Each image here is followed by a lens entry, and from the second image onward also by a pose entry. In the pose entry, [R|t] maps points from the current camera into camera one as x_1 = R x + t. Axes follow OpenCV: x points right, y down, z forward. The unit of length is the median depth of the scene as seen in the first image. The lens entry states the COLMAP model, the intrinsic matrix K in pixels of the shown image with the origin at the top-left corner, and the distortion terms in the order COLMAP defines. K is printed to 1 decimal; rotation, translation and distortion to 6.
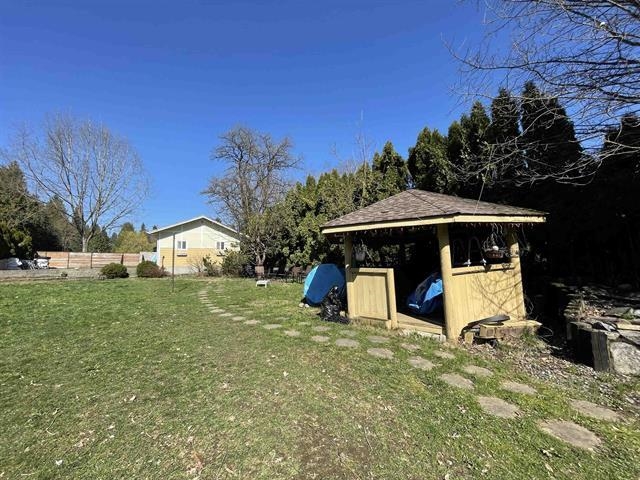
lens RADIAL K [[258.4, 0, 320.0], [0, 258.4, 240.0], [0, 0, 1]] dist [-0.002033, -0.000065]
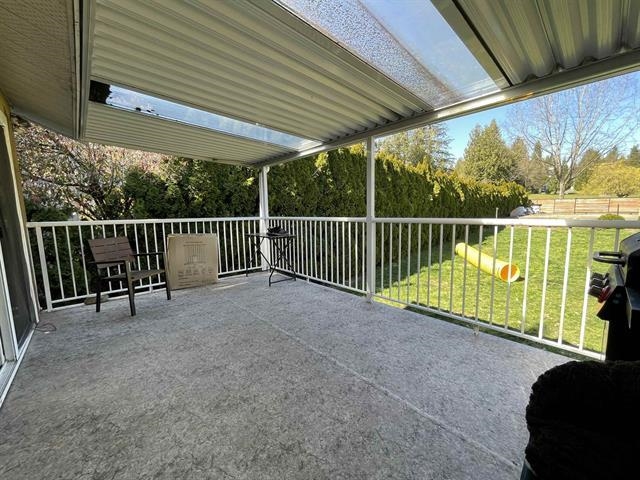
lens RADIAL K [[258.4, 0, 320.0], [0, 258.4, 240.0], [0, 0, 1]] dist [-0.002033, -0.000065]
pose [[0.140070, 0.139095, -0.980323, 0.082220], [0.116686, 0.980865, 0.155845, -0.117530], [0.983242, -0.136219, 0.121159, -0.329214]]
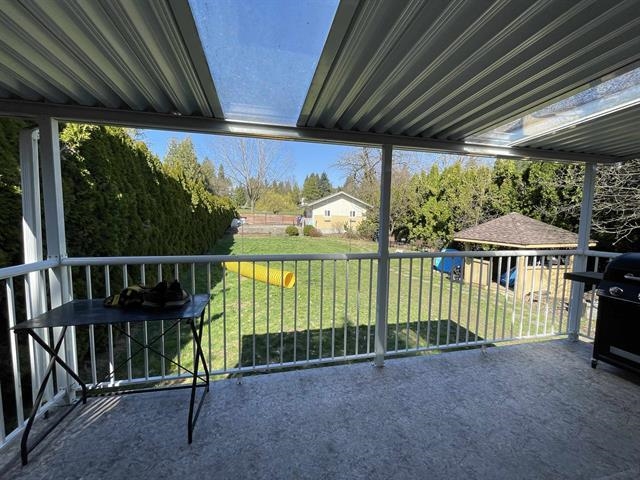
lens RADIAL K [[258.4, 0, 320.0], [0, 258.4, 240.0], [0, 0, 1]] dist [-0.002033, -0.000065]
pose [[0.930512, 0.075090, -0.358481, -0.080872], [-0.006743, 0.982105, 0.188215, -0.132774], [0.366199, -0.172719, 0.914367, -0.407026]]
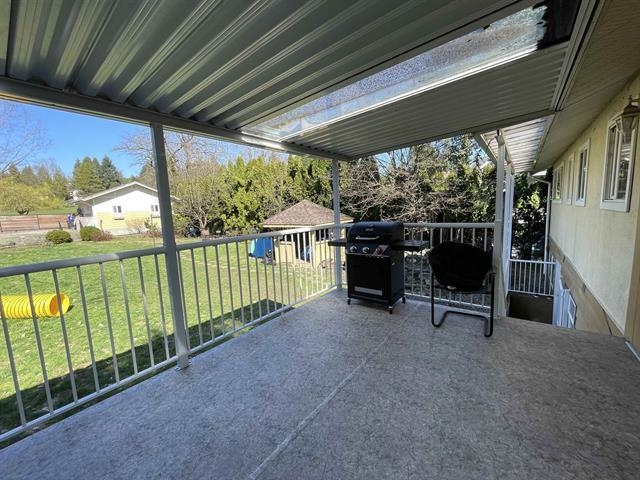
lens RADIAL K [[258.4, 0, 320.0], [0, 258.4, 240.0], [0, 0, 1]] dist [-0.002033, -0.000065]
pose [[0.952148, -0.048843, 0.301709, -0.066888], [-0.016769, 0.977313, 0.211135, -0.130325], [-0.305176, -0.206092, 0.929728, -0.406890]]
